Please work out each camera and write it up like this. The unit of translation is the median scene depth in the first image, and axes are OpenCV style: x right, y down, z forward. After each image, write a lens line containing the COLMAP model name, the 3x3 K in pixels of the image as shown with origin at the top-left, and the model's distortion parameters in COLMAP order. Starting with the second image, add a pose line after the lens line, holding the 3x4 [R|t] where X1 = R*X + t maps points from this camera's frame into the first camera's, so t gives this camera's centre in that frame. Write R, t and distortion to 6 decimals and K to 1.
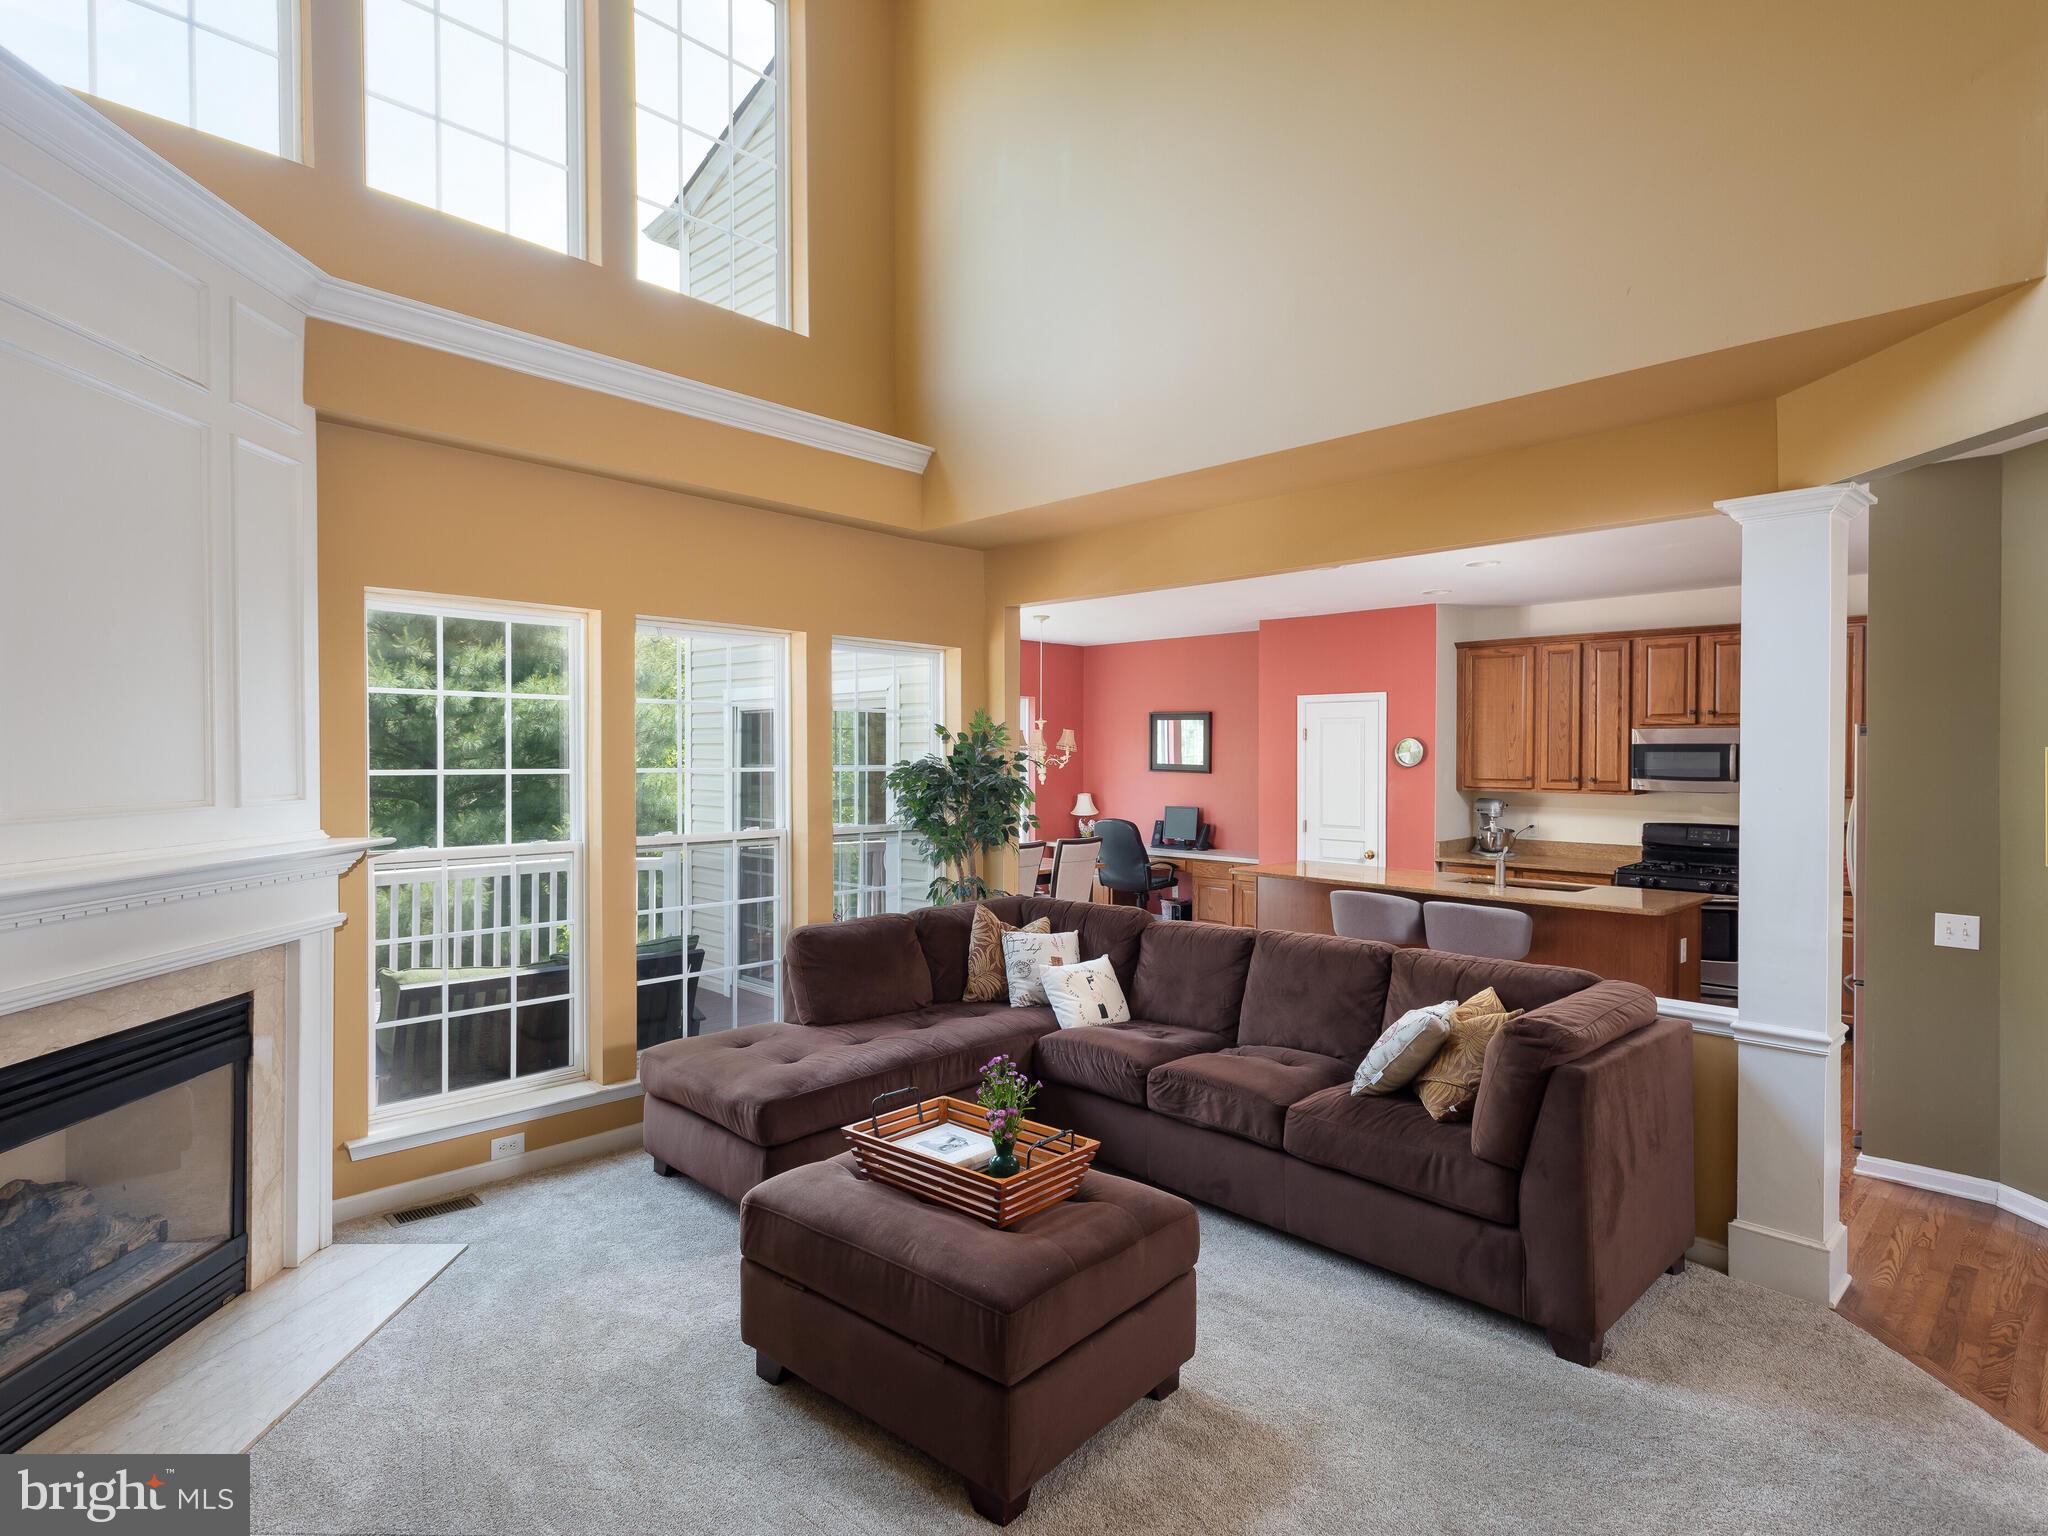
lens RADIAL K [[1105.2, 0, 1026.8], [0, 1105.2, 771.9], [0, 0, 1]] dist [0.017530, -0.001920]
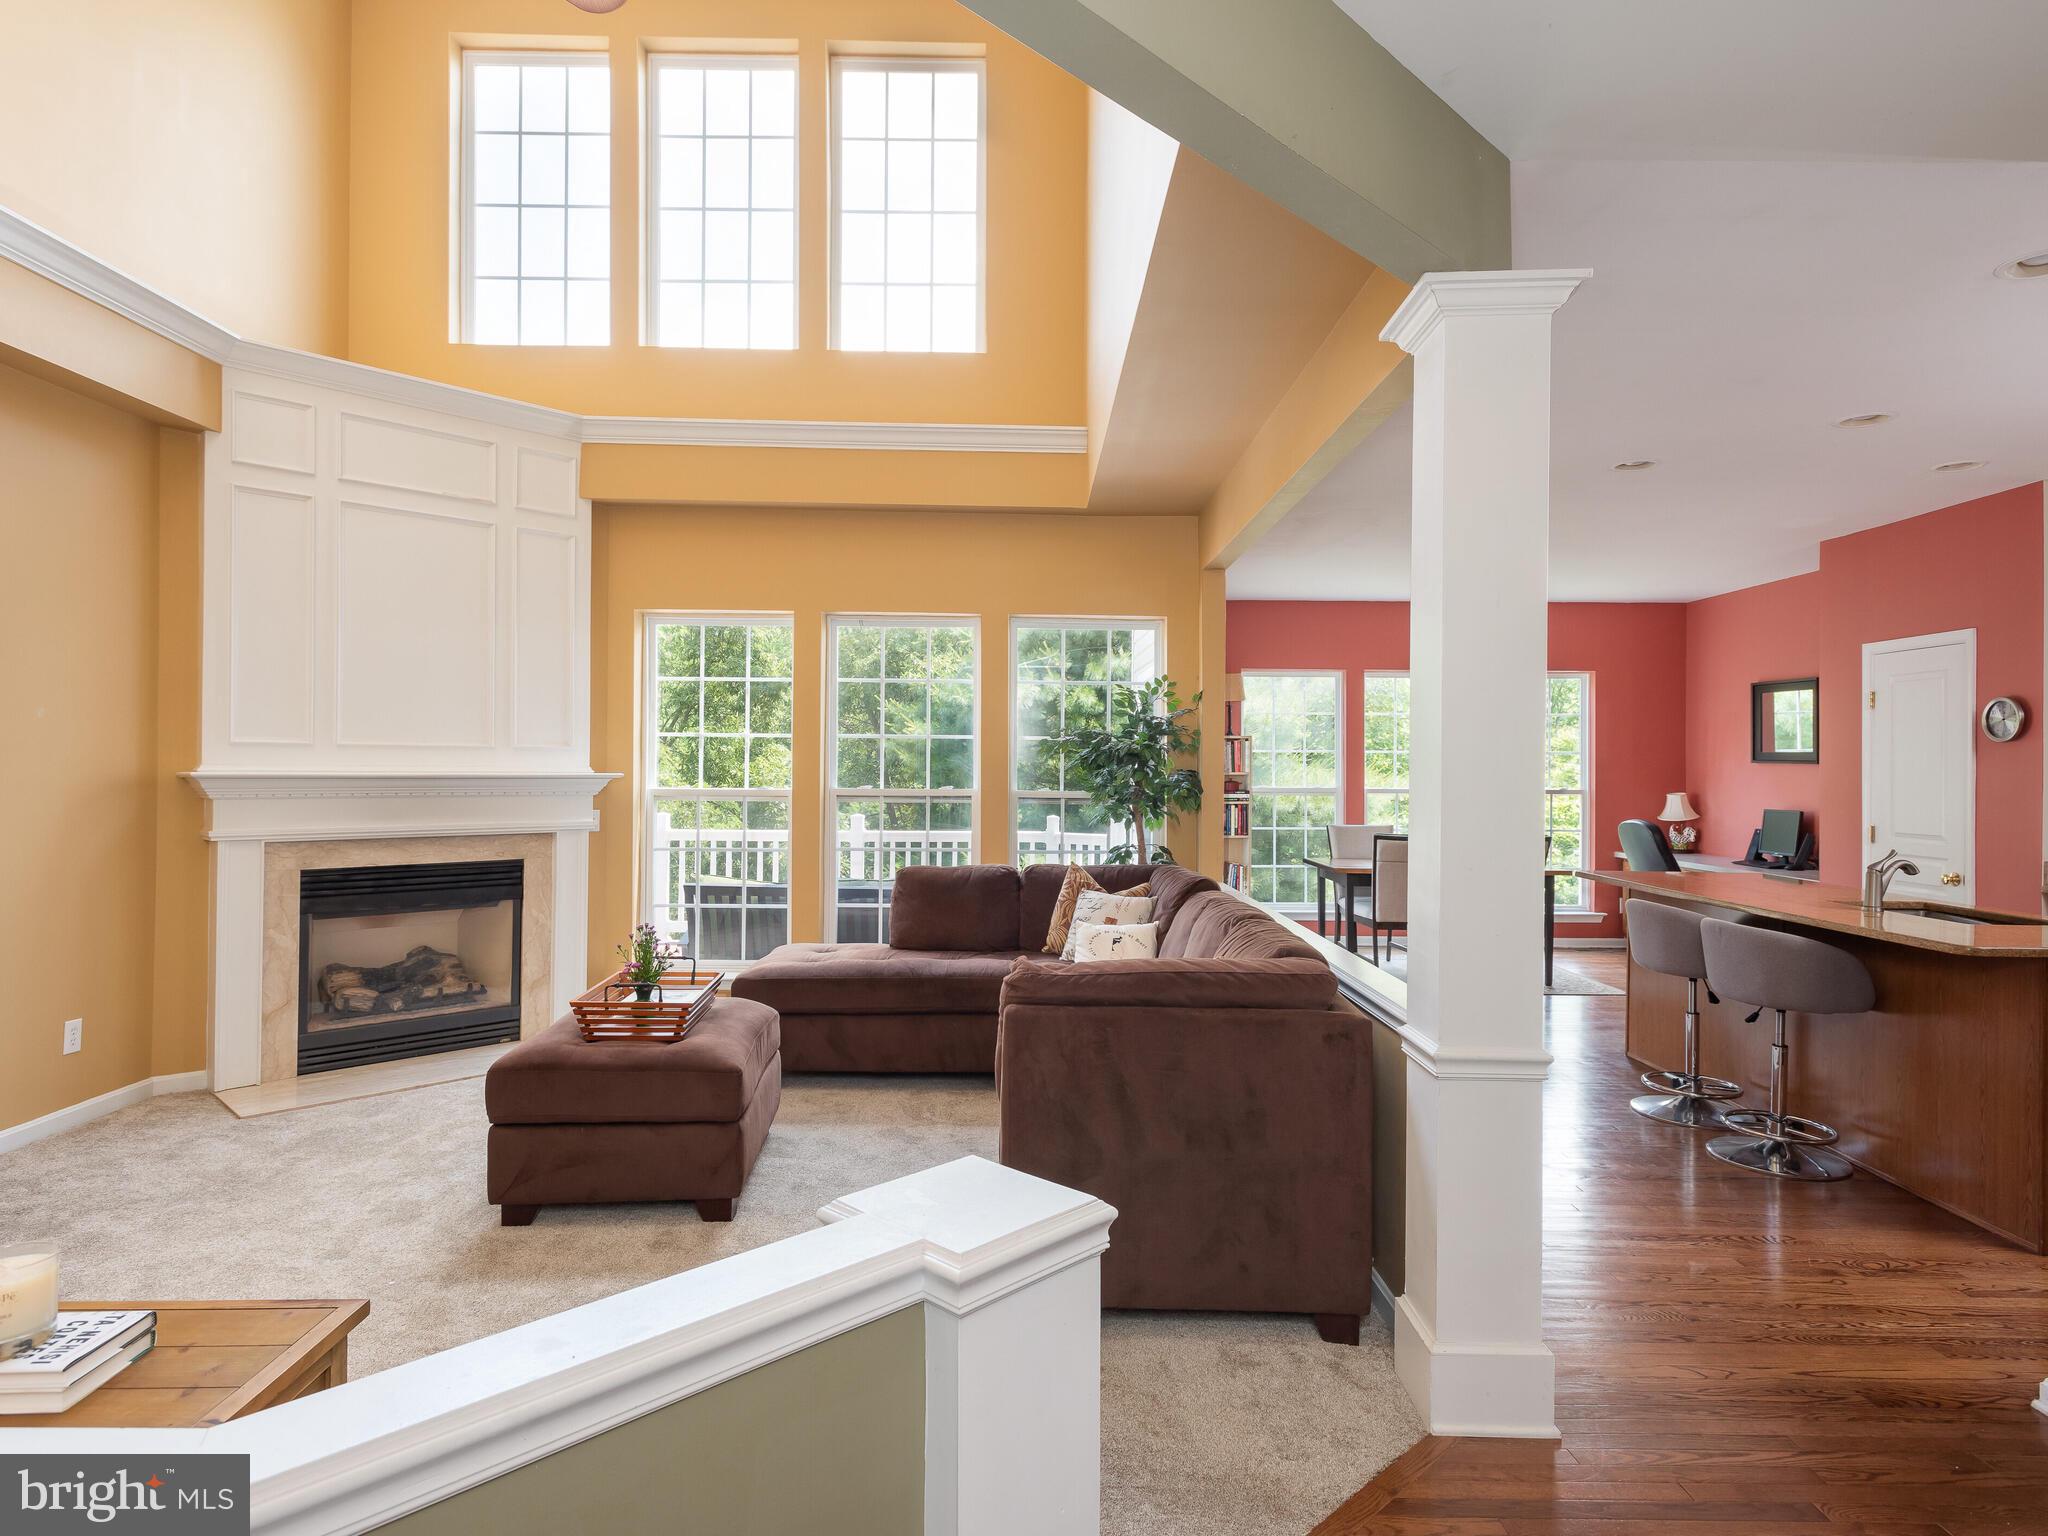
lens RADIAL K [[1152.6, 0, 1012.0], [0, 1152.6, 773.2], [0, 0, 1]] dist [0.000491, -0.002735]
pose [[0.685332, 0.003538, -0.728222, 0.438999], [-0.016534, 0.999806, -0.010703, 0.030400], [0.728043, 0.019376, 0.685258, 0.145618]]
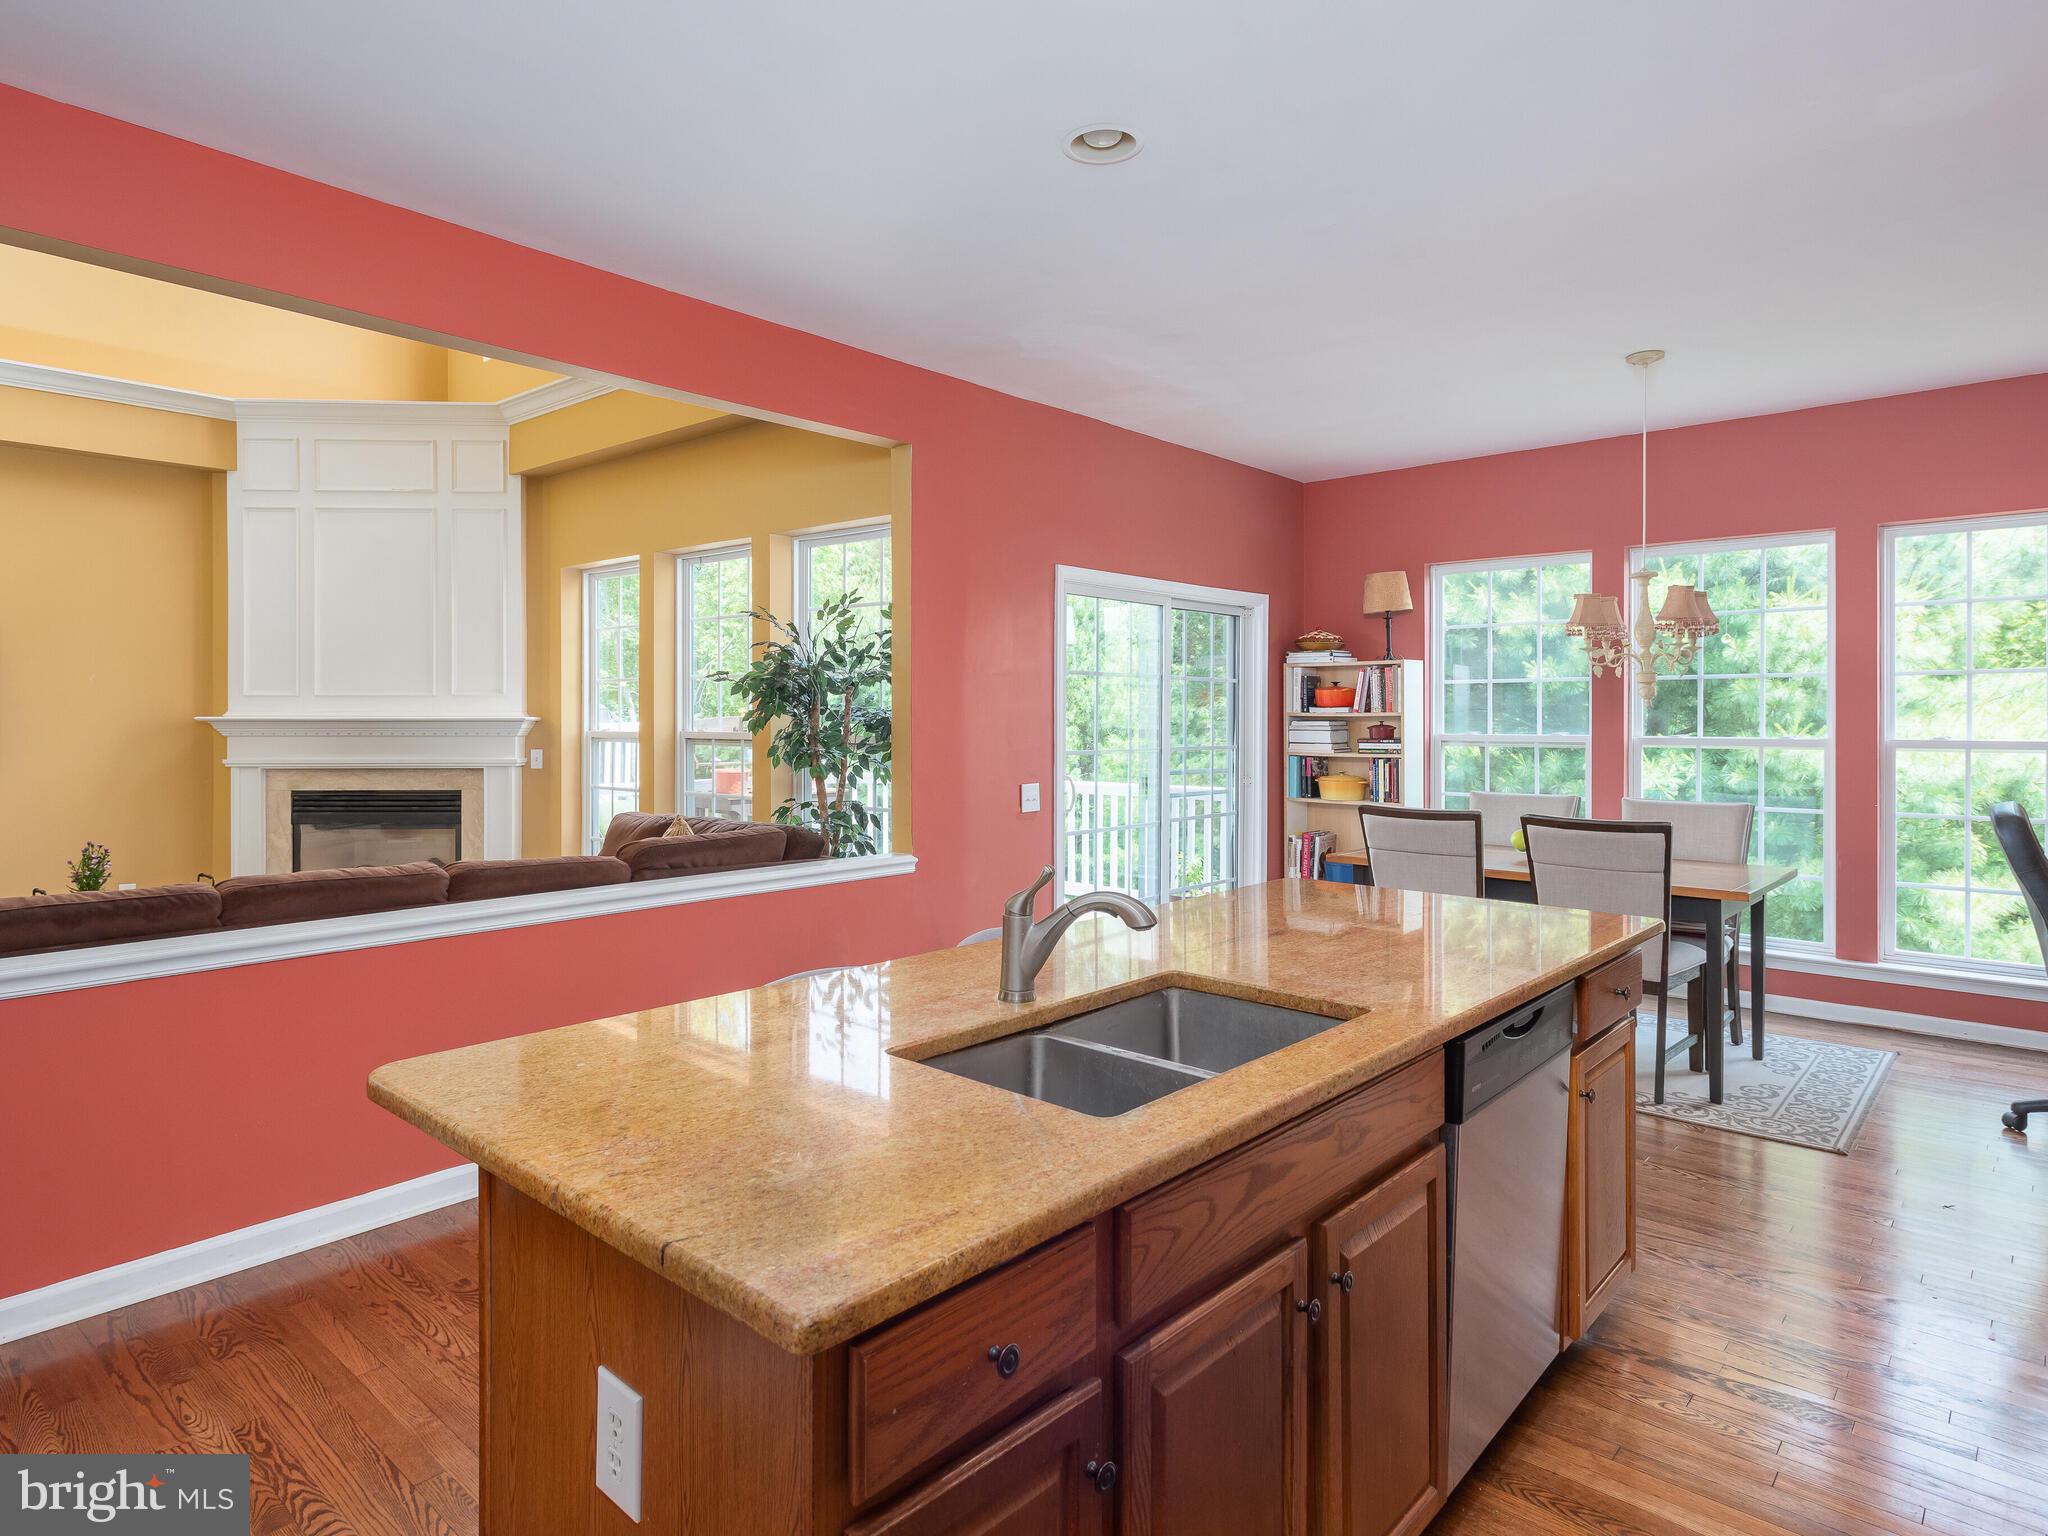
lens RADIAL K [[1152.6, 0, 1000.3], [0, 1152.6, 743.1], [0, 0, 1]] dist [0.000491, -0.002735]
pose [[0.031513, 0.011784, -0.999434, 0.559643], [-0.017098, 0.999791, 0.011249, 0.030740], [0.999357, 0.016733, 0.031708, 0.777575]]
